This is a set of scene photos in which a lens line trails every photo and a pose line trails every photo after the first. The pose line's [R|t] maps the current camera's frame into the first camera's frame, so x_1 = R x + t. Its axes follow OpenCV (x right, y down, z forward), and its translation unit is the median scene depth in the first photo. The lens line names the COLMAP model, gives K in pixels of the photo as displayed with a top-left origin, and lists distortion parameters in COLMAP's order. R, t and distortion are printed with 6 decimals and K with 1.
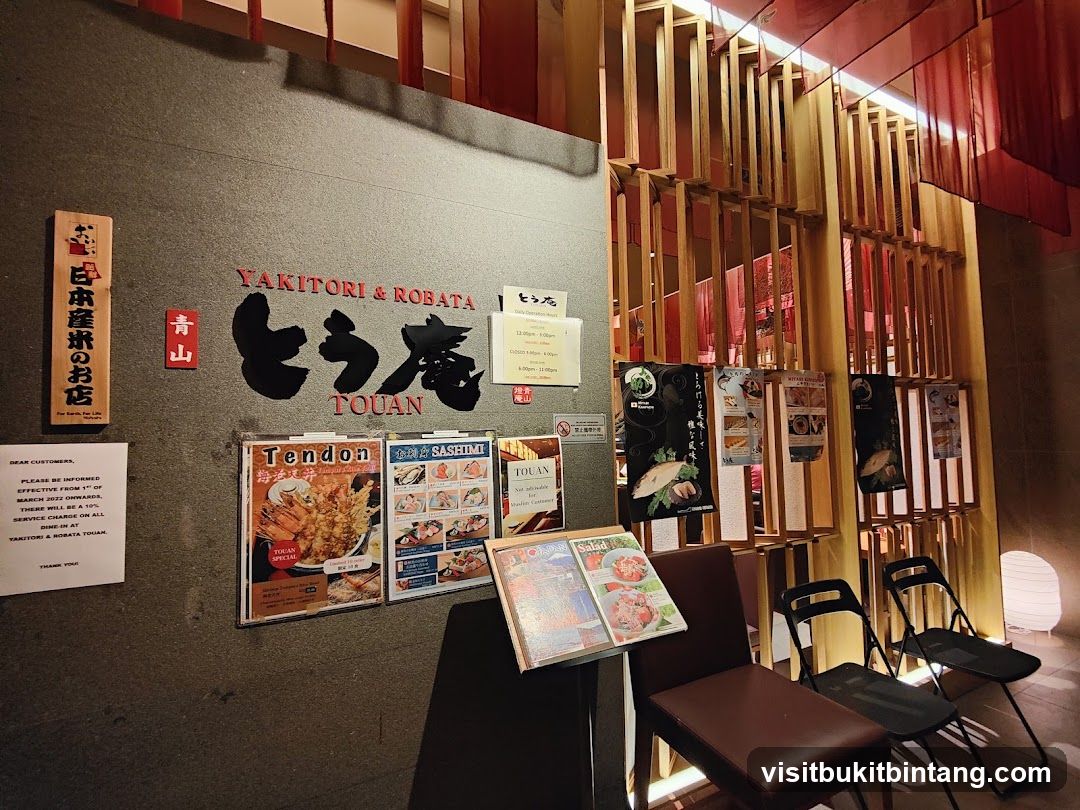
lens RADIAL K [[438.2, 0, 519.9], [0, 438.2, 411.6], [0, 0, 1]] dist [0.001378, -0.000158]
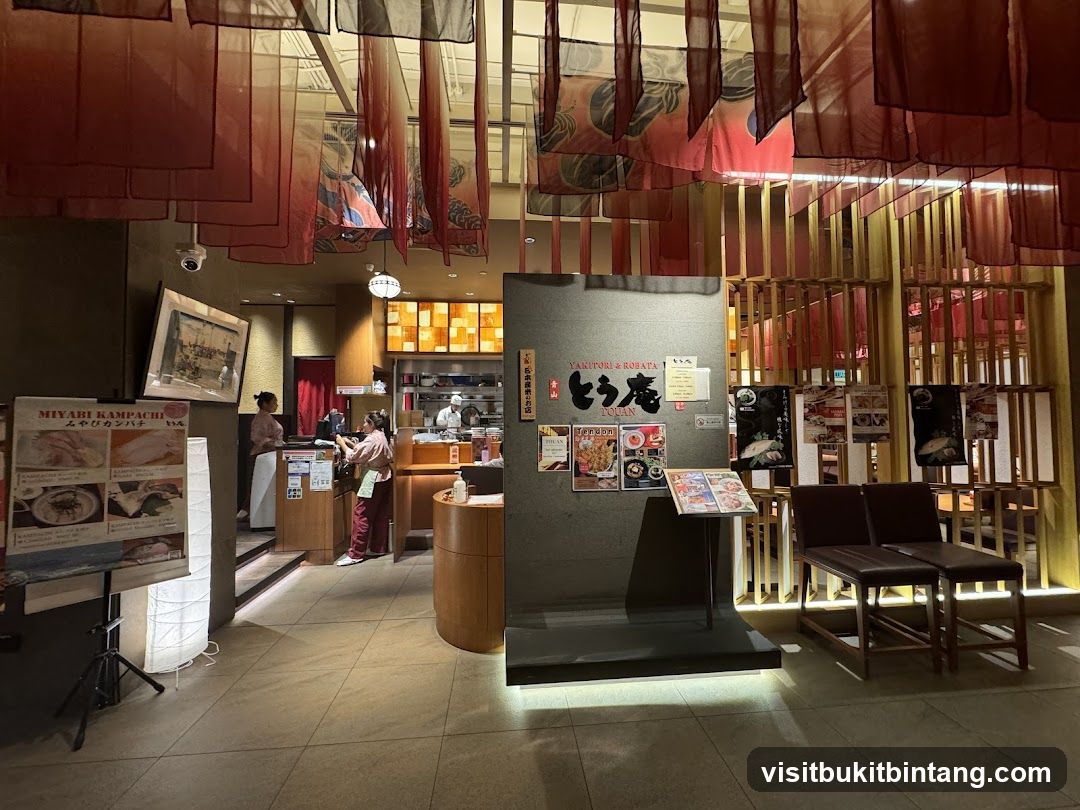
lens RADIAL K [[438.2, 0, 519.9], [0, 438.2, 411.6], [0, 0, 1]] dist [0.001378, -0.000158]
pose [[0.948497, 0.000329, -0.316786, -0.054581], [0.006849, 0.999744, 0.021545, -0.059173], [0.316712, -0.022606, 0.948252, -1.258594]]
